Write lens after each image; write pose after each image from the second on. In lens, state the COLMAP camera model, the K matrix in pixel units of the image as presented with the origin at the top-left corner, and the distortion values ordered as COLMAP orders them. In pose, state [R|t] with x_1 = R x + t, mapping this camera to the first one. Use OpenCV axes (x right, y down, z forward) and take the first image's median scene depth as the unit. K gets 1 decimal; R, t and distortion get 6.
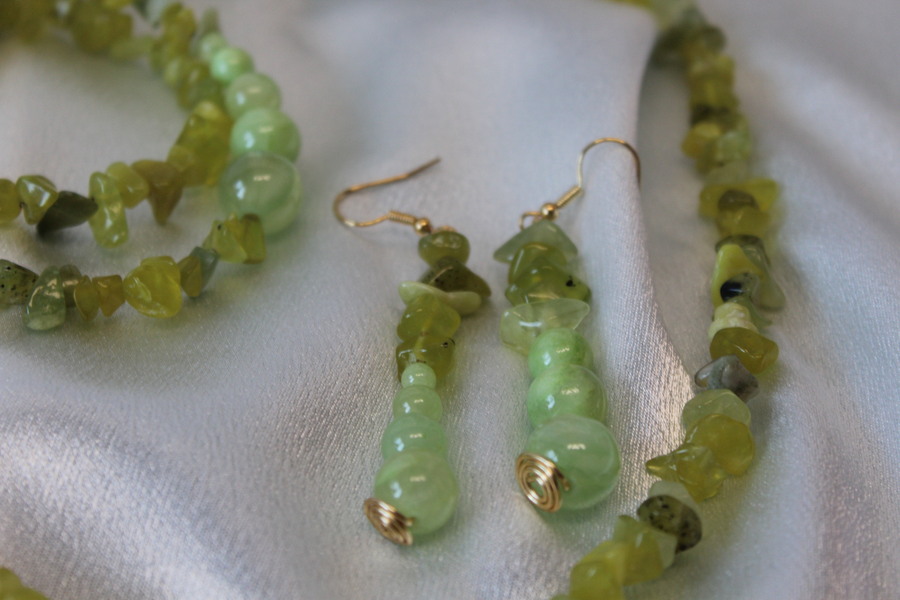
lens RADIAL K [[2230.6, 0, 454.1], [0, 2230.6, 298.3], [0, 0, 1]] dist [0.075960, 0.000000]
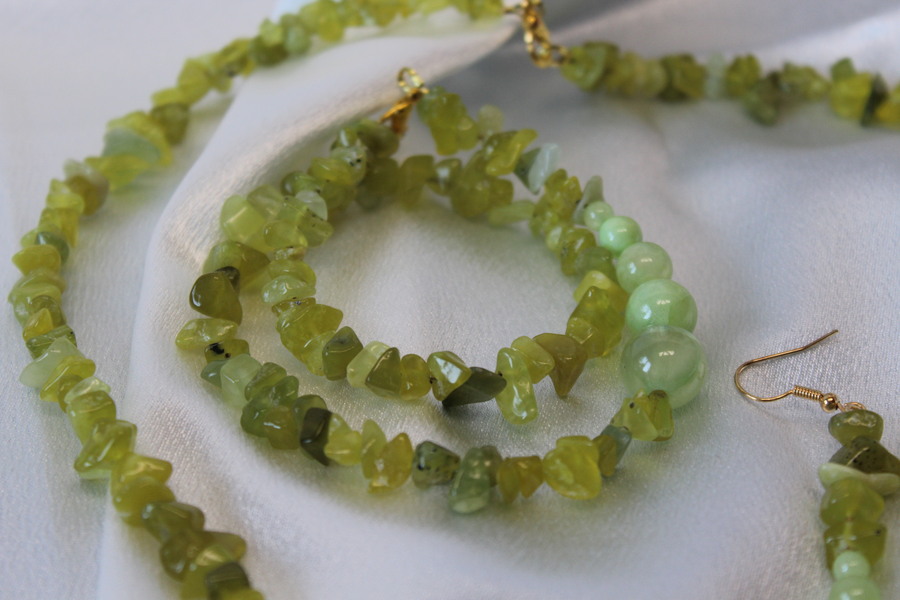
lens RADIAL K [[2230.6, 0, 440.9], [0, 2230.6, 299.9], [0, 0, 1]] dist [0.075960, 0.000000]
pose [[0.997704, 0.001525, -0.067714, -0.122337], [-0.003678, 0.999491, -0.031675, -0.046919], [0.067631, 0.031851, 0.997202, 0.000182]]
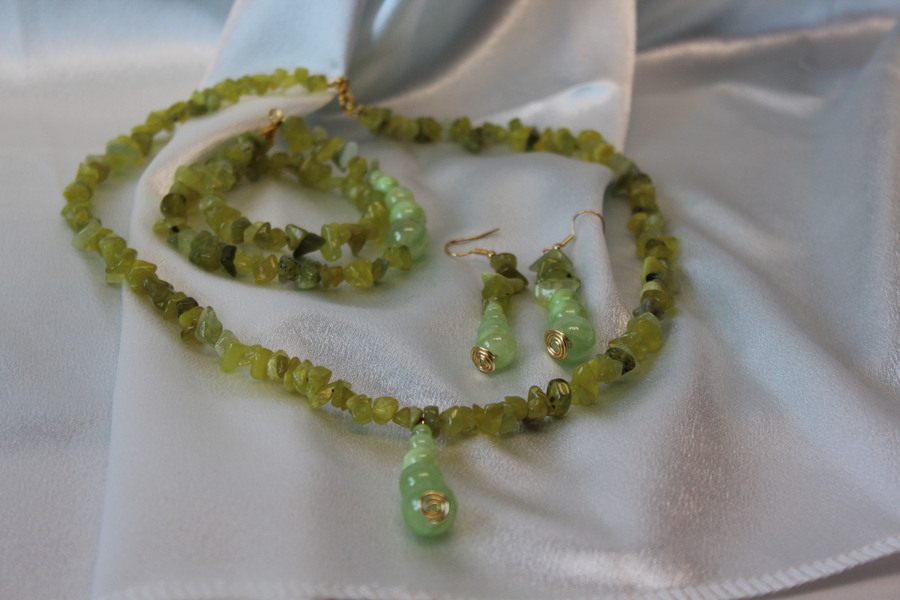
lens RADIAL K [[2230.6, 0, 447.0], [0, 2230.6, 300.5], [0, 0, 1]] dist [0.075960, 0.000000]
pose [[0.999984, -0.005223, 0.002126, -0.058922], [0.005542, 0.979892, -0.199450, 0.402389], [-0.001042, 0.199459, 0.979906, -0.905673]]
